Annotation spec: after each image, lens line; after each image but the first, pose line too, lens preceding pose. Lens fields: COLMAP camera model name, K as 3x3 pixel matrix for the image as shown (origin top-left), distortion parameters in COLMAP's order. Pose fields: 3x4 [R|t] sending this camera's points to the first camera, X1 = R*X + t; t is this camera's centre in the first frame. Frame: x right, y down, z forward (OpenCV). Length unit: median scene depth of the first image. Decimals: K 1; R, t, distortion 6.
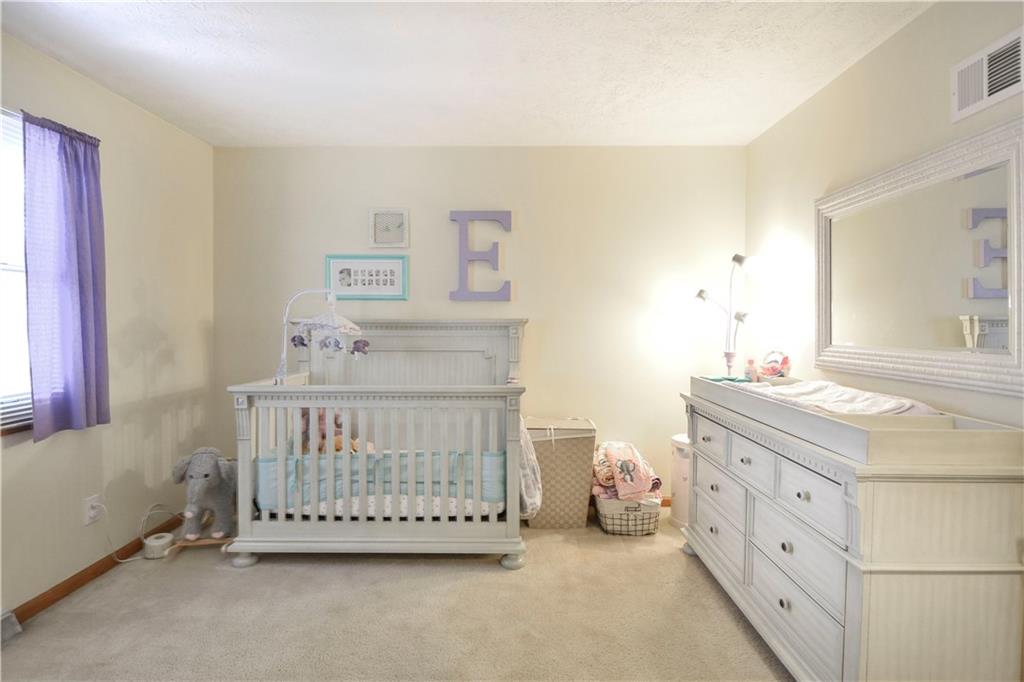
lens RADIAL K [[508.2, 0, 513.5], [0, 508.2, 334.7], [0, 0, 1]] dist [0.000916, -0.002346]
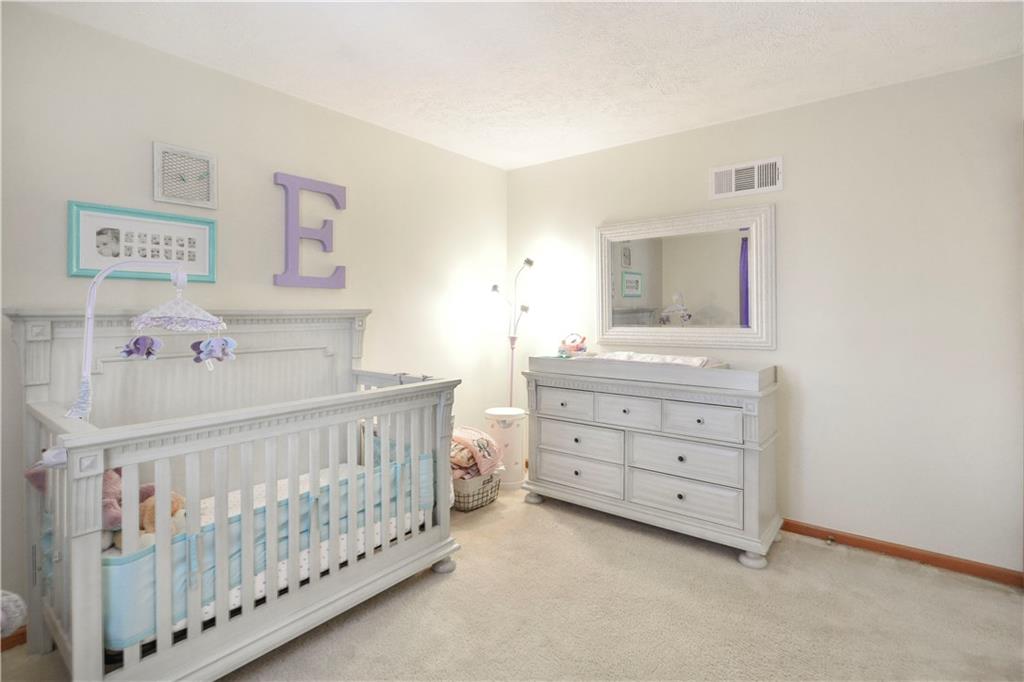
lens RADIAL K [[496.3, 0, 511.6], [0, 496.3, 319.3], [0, 0, 1]] dist [0.002361, -0.000540]
pose [[0.626482, -0.014911, 0.779293, -0.562379], [0.025626, 0.999671, -0.001473, -0.006211], [-0.779014, 0.020893, 0.626658, 0.272154]]
